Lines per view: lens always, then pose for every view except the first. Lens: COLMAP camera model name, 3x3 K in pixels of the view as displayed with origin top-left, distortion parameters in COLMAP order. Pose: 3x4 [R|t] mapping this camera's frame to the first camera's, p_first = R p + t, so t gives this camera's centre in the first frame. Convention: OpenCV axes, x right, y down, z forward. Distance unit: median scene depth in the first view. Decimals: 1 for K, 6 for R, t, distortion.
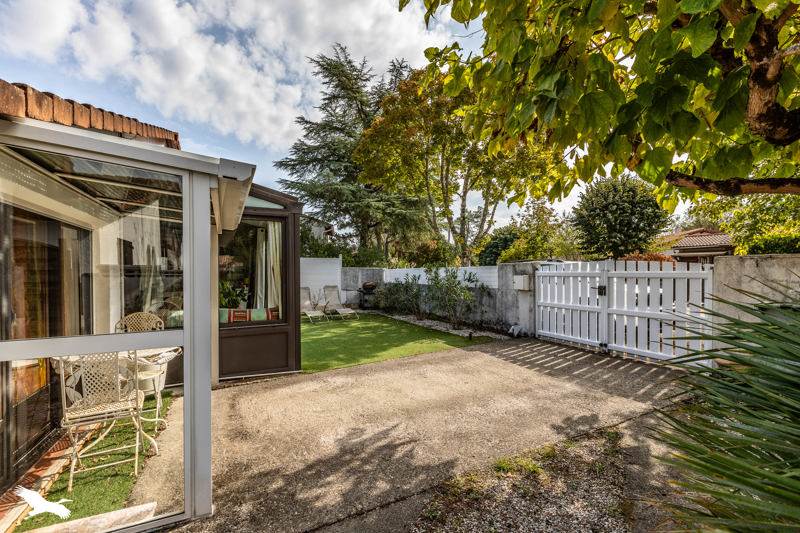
lens RADIAL K [[354.8, 0, 398.4], [0, 354.8, 271.1], [0, 0, 1]] dist [-0.001005, -0.000602]
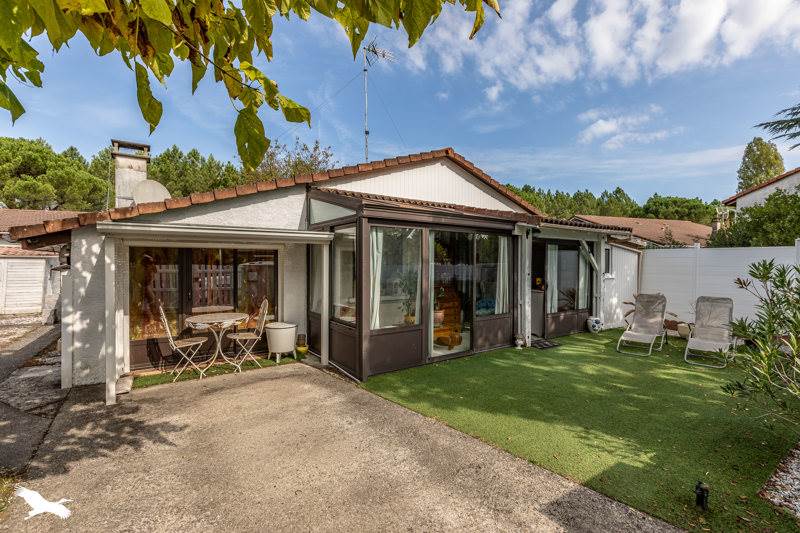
lens RADIAL K [[354.8, 0, 398.6], [0, 354.8, 265.1], [0, 0, 1]] dist [-0.001005, -0.000602]
pose [[0.157541, 0.011787, -0.987442, 1.009224], [-0.000114, 0.999929, 0.011918, -0.062836], [0.987513, -0.001765, 0.157531, 1.417999]]
